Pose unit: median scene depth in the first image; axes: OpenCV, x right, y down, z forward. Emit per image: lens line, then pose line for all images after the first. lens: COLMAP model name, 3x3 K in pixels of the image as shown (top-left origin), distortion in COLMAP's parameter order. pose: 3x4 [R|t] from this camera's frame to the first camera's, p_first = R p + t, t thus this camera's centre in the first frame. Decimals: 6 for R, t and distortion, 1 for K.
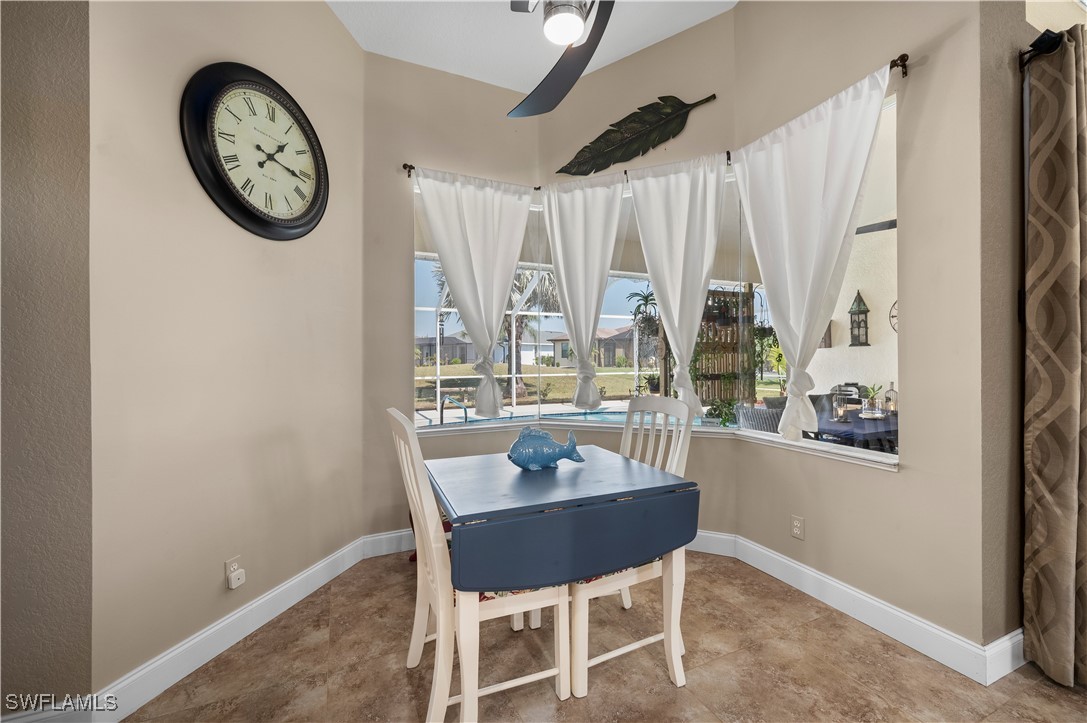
lens RADIAL K [[439.1, 0, 543.1], [0, 439.1, 355.3], [0, 0, 1]] dist [-0.001146, -0.000119]
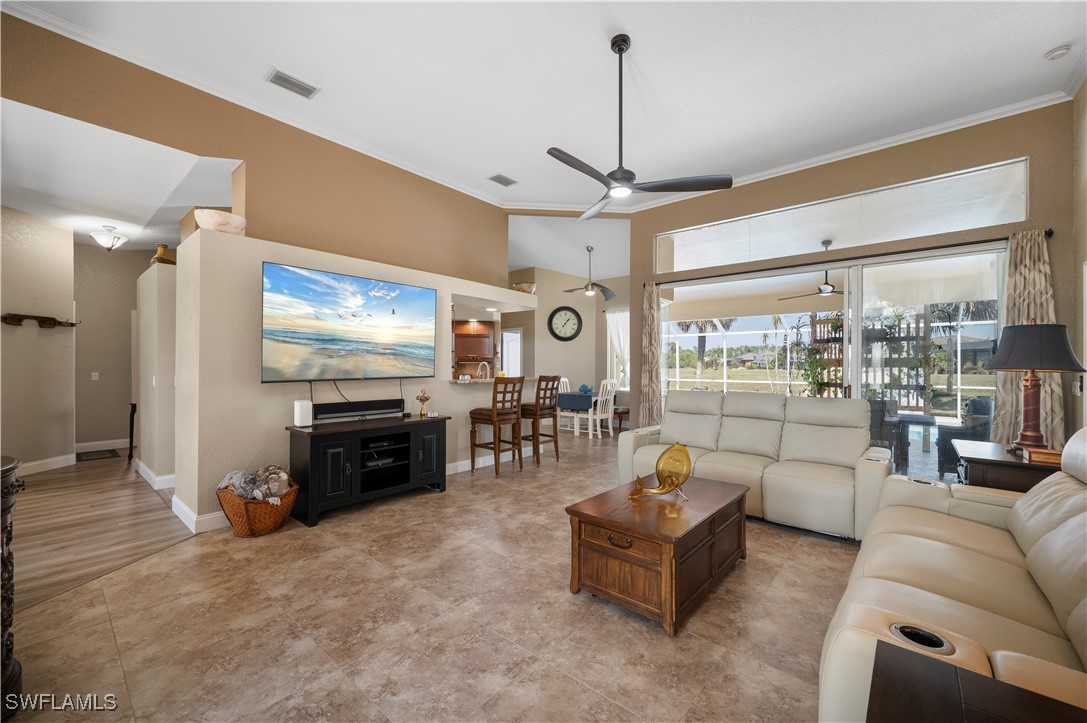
lens RADIAL K [[430.0, 0, 542.7], [0, 430.0, 365.3], [0, 0, 1]] dist [-0.001346, -0.000170]
pose [[0.416610, 0.006941, -0.909059, 2.577803], [-0.003281, 0.999976, 0.006131, -0.034584], [0.909079, 0.000428, 0.416623, -0.830009]]
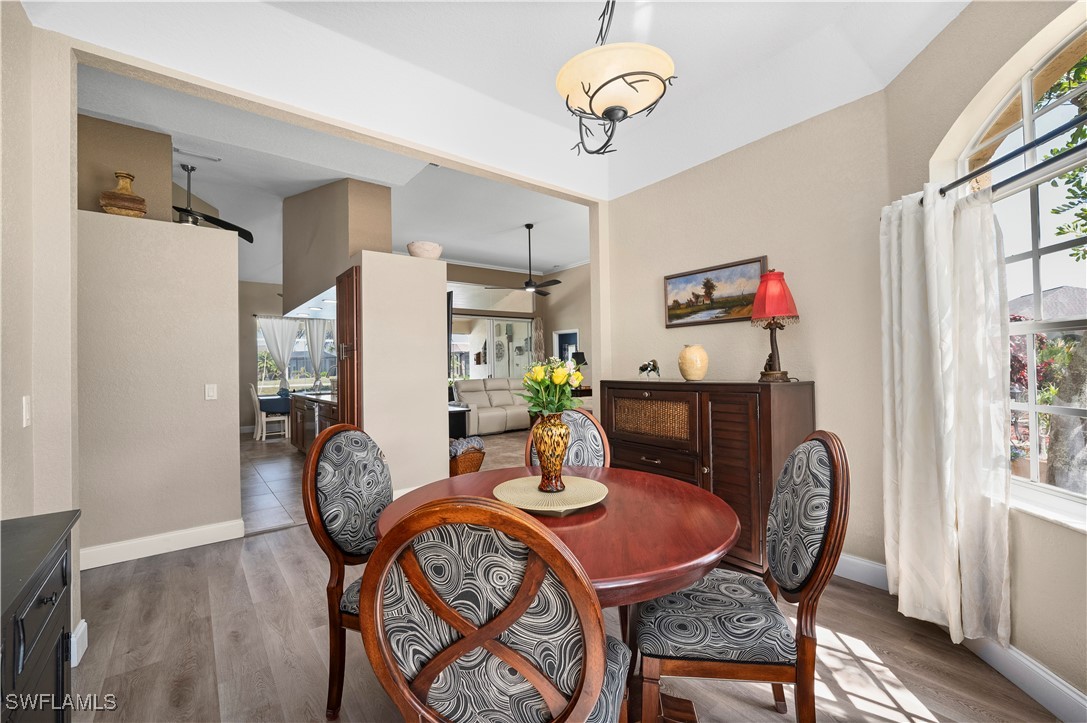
lens RADIAL K [[454.4, 0, 545.4], [0, 454.4, 357.3], [0, 0, 1]] dist [0.000149, -0.000139]
pose [[0.971293, -0.009442, 0.237699, 1.029477], [0.013917, 0.999756, -0.017153, -0.023613], [-0.237479, 0.019969, 0.971187, -2.922305]]
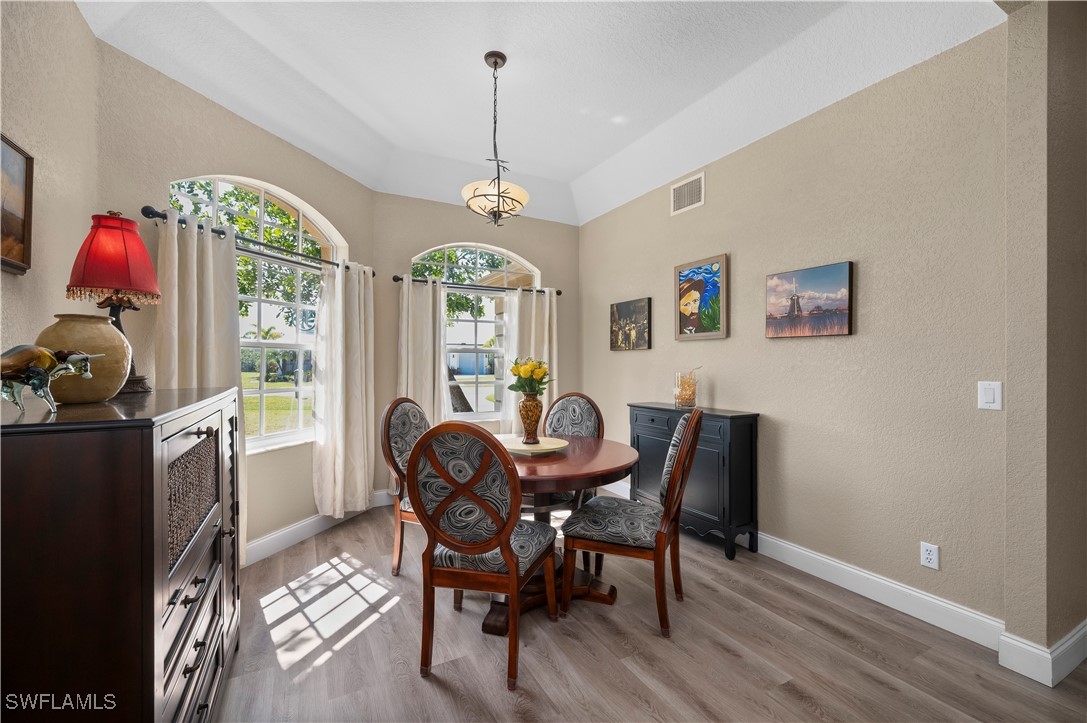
lens RADIAL K [[454.4, 0, 545.4], [0, 454.4, 357.3], [0, 0, 1]] dist [0.000149, -0.000139]
pose [[-0.997750, 0.000140, -0.067039, 1.221650], [0.001138, 0.999889, -0.014853, -0.013267], [0.067030, -0.014896, -0.997640, -1.397334]]
